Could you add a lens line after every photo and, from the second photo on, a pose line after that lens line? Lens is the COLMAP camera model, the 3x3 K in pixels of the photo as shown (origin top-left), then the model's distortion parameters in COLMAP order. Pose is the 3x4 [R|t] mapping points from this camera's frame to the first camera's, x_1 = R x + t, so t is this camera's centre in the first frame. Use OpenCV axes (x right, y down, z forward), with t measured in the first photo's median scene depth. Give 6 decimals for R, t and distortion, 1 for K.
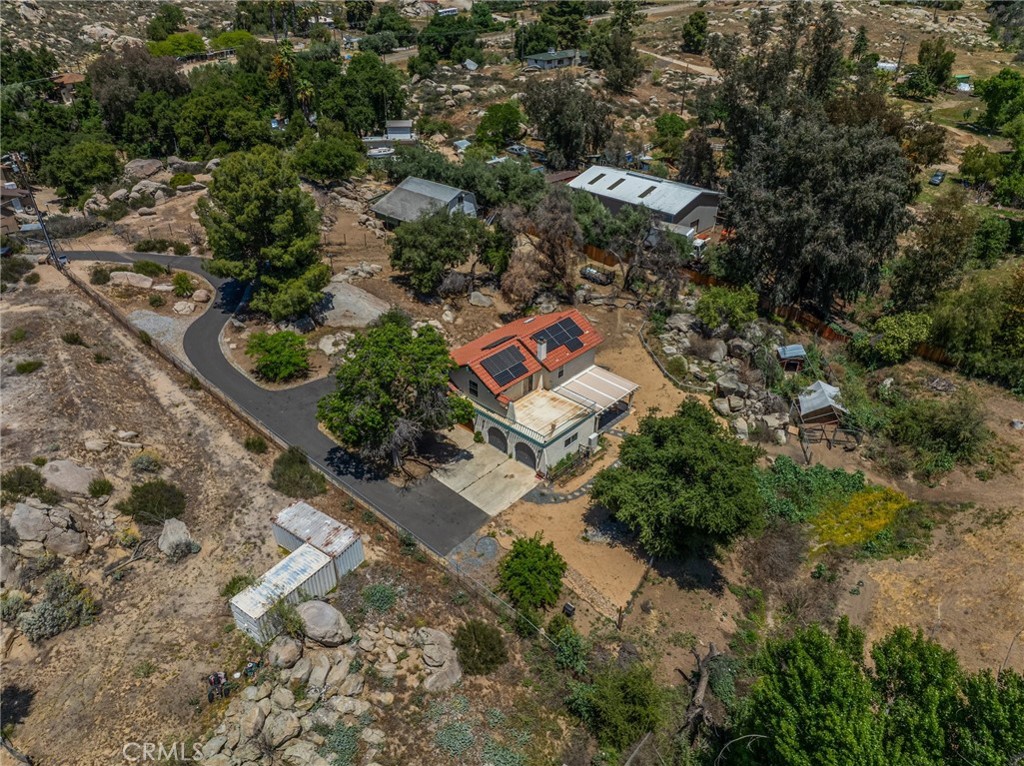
lens RADIAL K [[723.8, 0, 503.0], [0, 723.8, 378.7], [0, 0, 1]] dist [-0.046358, 0.010262]
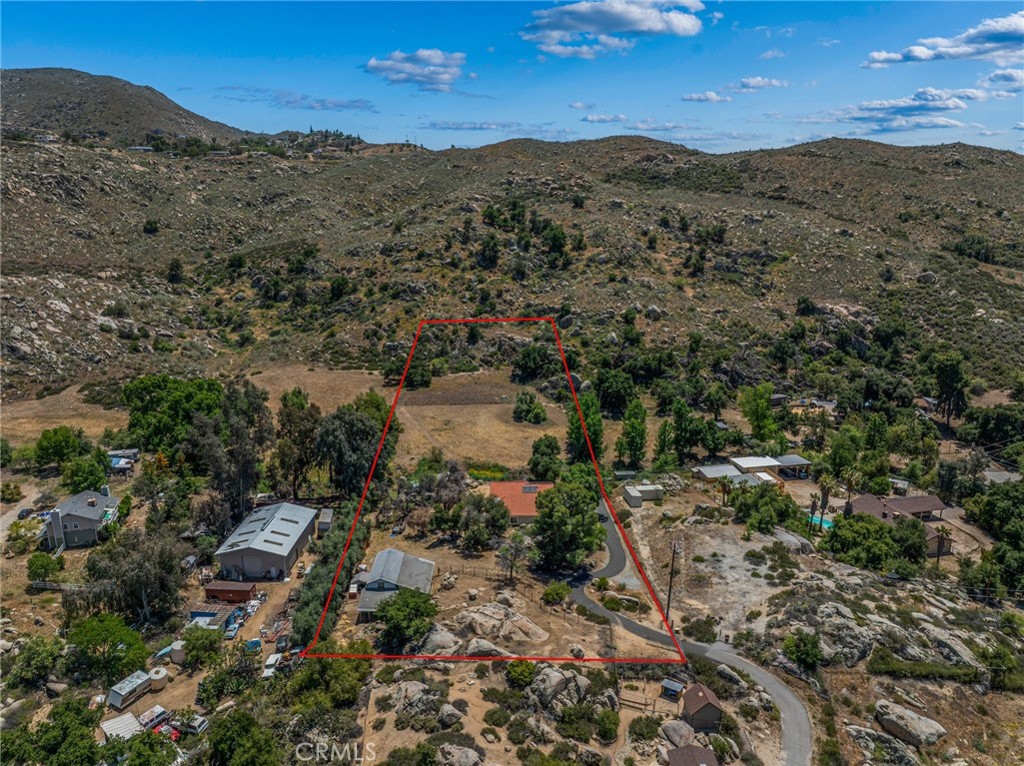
lens RADIAL K [[723.8, 0, 506.0], [0, 723.8, 383.1], [0, 0, 1]] dist [-0.046358, 0.010262]
pose [[-0.667766, -0.195775, 0.718165, -1.821891], [0.390927, 0.728797, 0.562166, -1.910684], [-0.633455, 0.656145, -0.410132, 2.019062]]
